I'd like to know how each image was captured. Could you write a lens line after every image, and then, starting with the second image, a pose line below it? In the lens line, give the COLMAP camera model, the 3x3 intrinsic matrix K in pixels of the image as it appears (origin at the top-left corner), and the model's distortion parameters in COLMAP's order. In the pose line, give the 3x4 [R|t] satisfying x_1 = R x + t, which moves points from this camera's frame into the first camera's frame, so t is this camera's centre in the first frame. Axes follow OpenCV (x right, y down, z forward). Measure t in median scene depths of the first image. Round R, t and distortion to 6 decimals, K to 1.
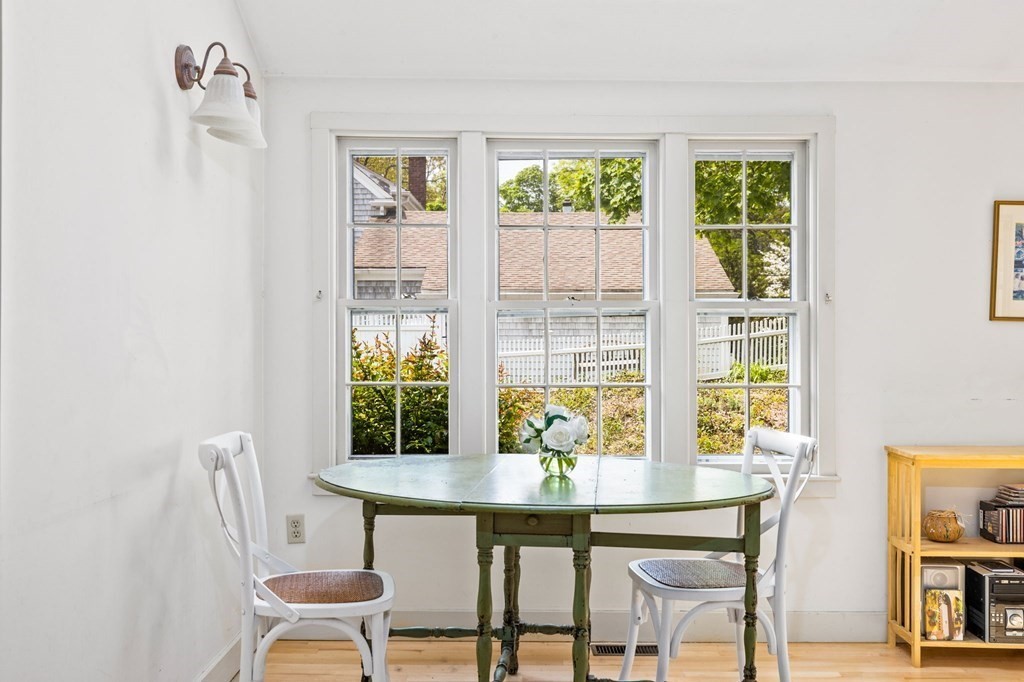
lens RADIAL K [[985.8, 0, 513.6], [0, 985.8, 349.2], [0, 0, 1]] dist [0.015709, 0.023658]
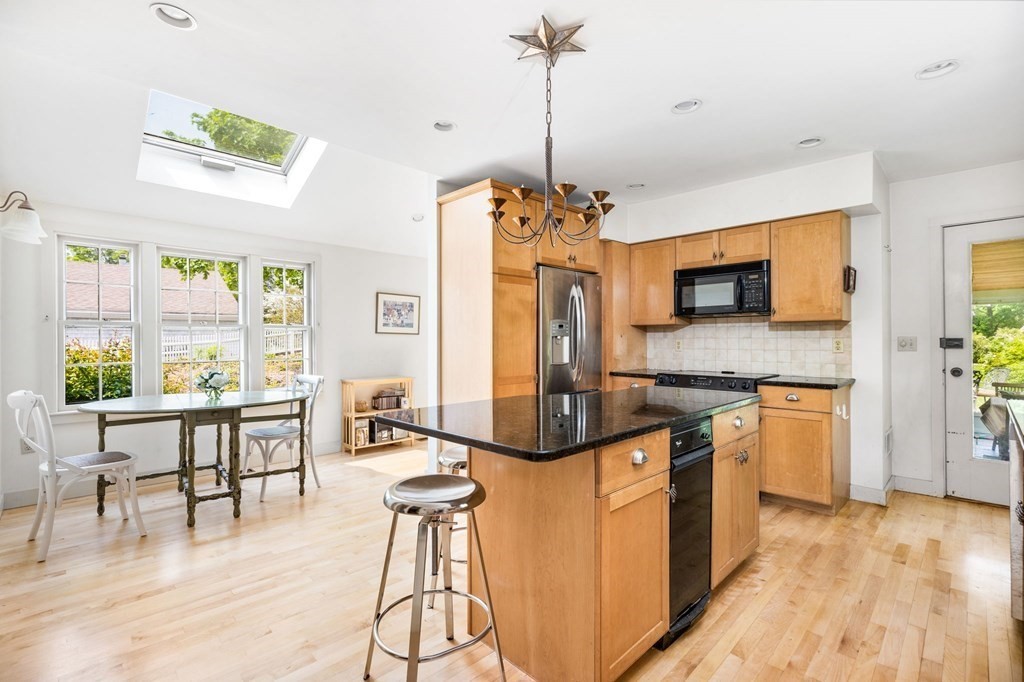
lens RADIAL K [[457.7, 0, 505.2], [0, 457.7, 340.2], [0, 0, 1]] dist [-0.000053, 0.001241]
pose [[0.729575, -0.005145, 0.683882, -0.165265], [0.009688, 0.999949, -0.002812, -0.002259], [-0.683833, 0.008677, 0.729587, -0.244515]]
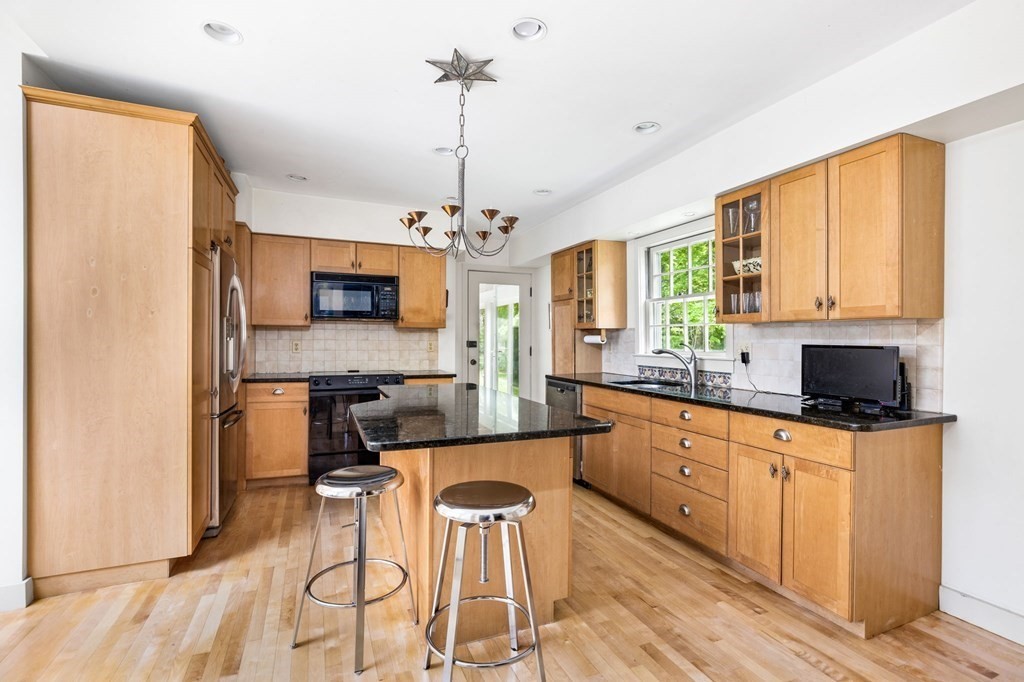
lens RADIAL K [[457.7, 0, 505.2], [0, 457.7, 340.2], [0, 0, 1]] dist [-0.000053, 0.001241]
pose [[-0.330418, -0.006657, 0.943811, -0.309392], [0.000026, 0.999975, 0.007062, -0.013552], [-0.943835, 0.002358, -0.330409, 0.222517]]
